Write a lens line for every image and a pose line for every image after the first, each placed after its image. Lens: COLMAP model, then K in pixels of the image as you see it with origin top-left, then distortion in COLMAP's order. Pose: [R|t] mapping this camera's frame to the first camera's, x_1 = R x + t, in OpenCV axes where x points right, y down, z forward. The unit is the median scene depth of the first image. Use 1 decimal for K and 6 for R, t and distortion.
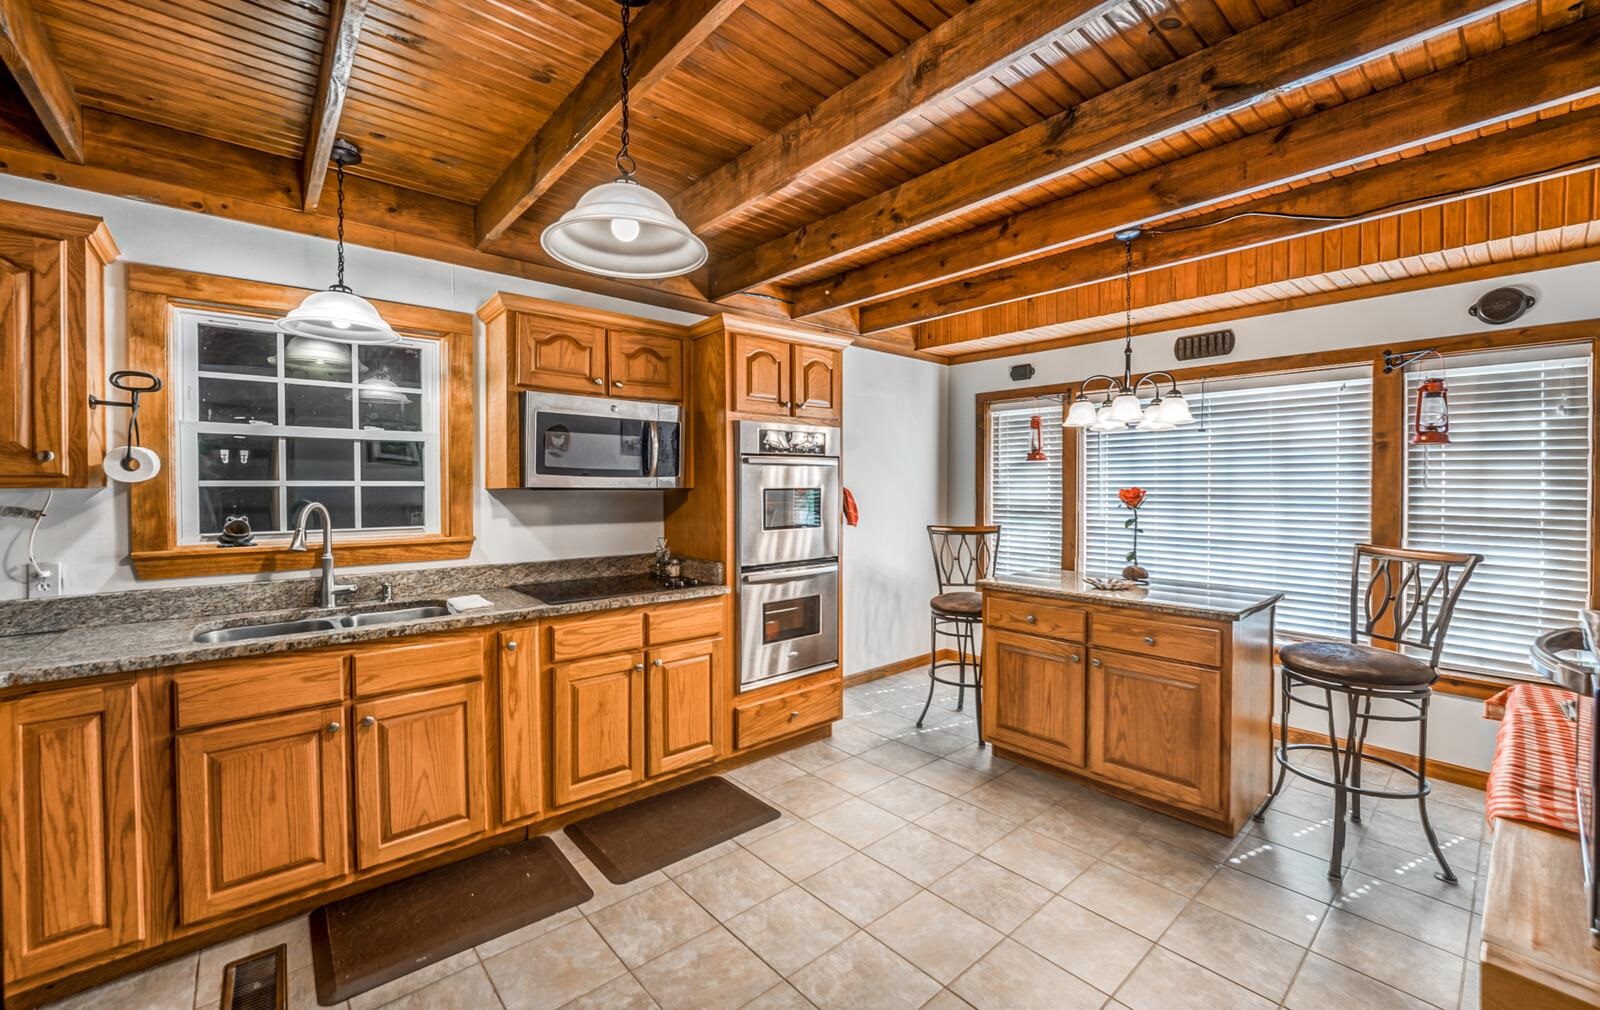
lens RADIAL K [[641.7, 0, 798.7], [0, 641.7, 496.8], [0, 0, 1]] dist [-0.003153, -0.000128]
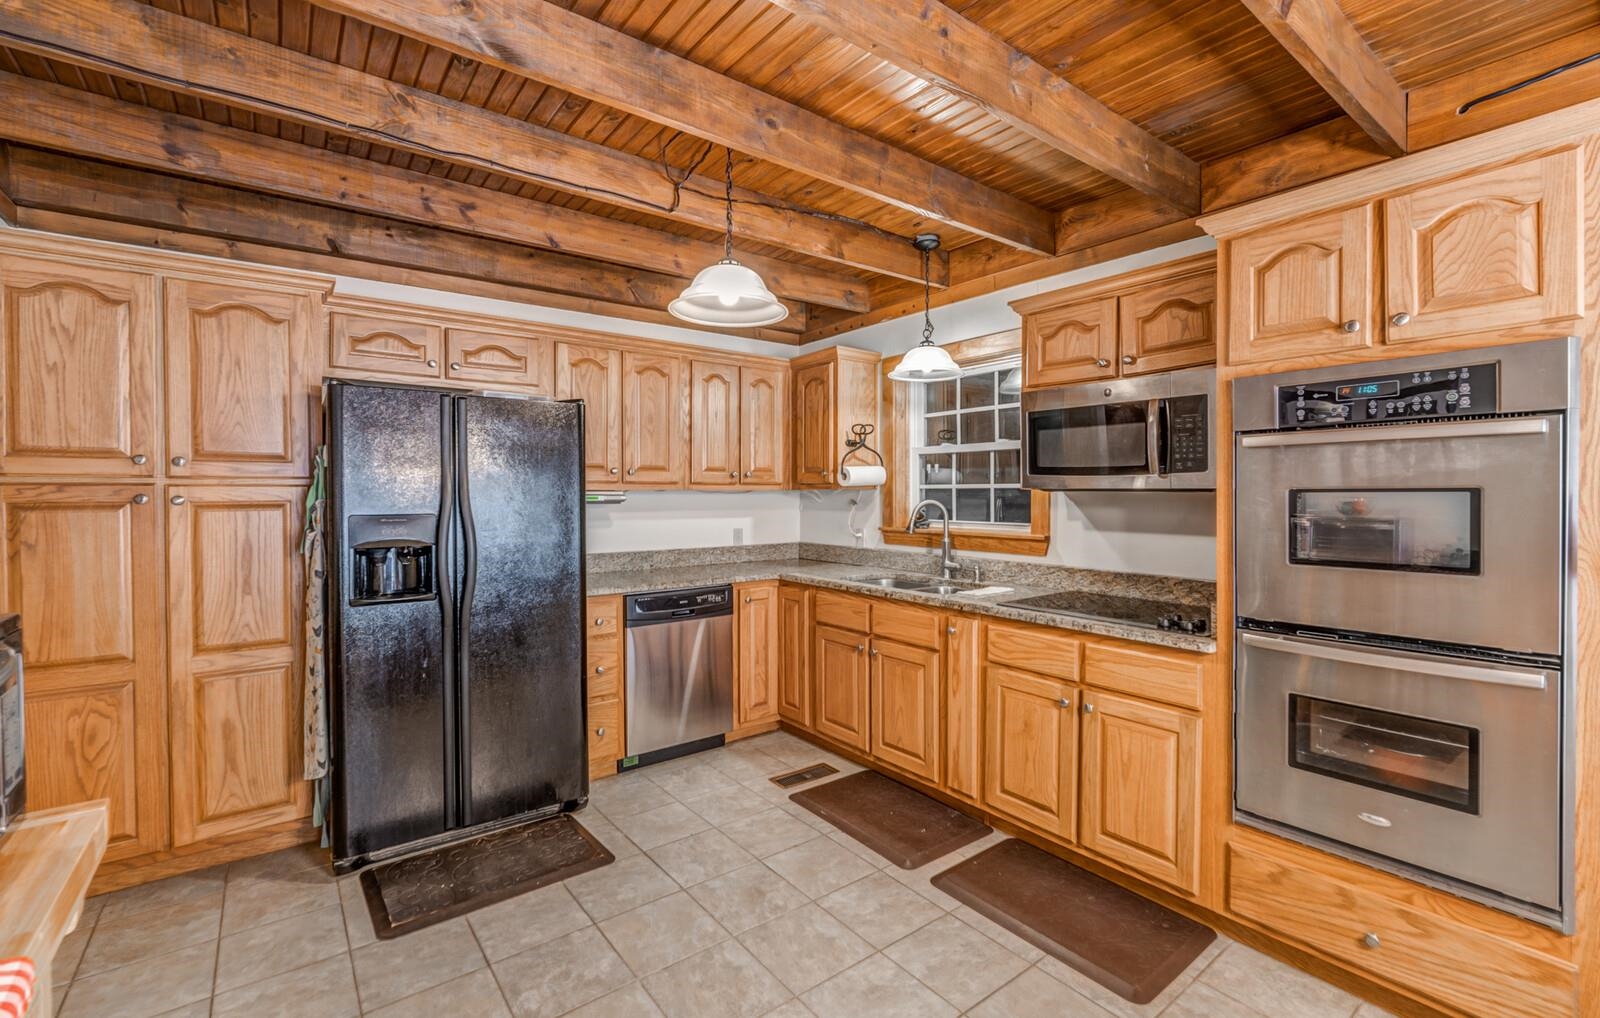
lens RADIAL K [[698.2, 0, 799.1], [0, 698.2, 502.6], [0, 0, 1]] dist [0.001224, -0.000127]
pose [[-0.059339, 0.016805, -0.998096, 0.709093], [-0.013064, 0.999760, 0.017610, -0.007663], [0.998152, 0.014084, -0.059105, 0.734639]]
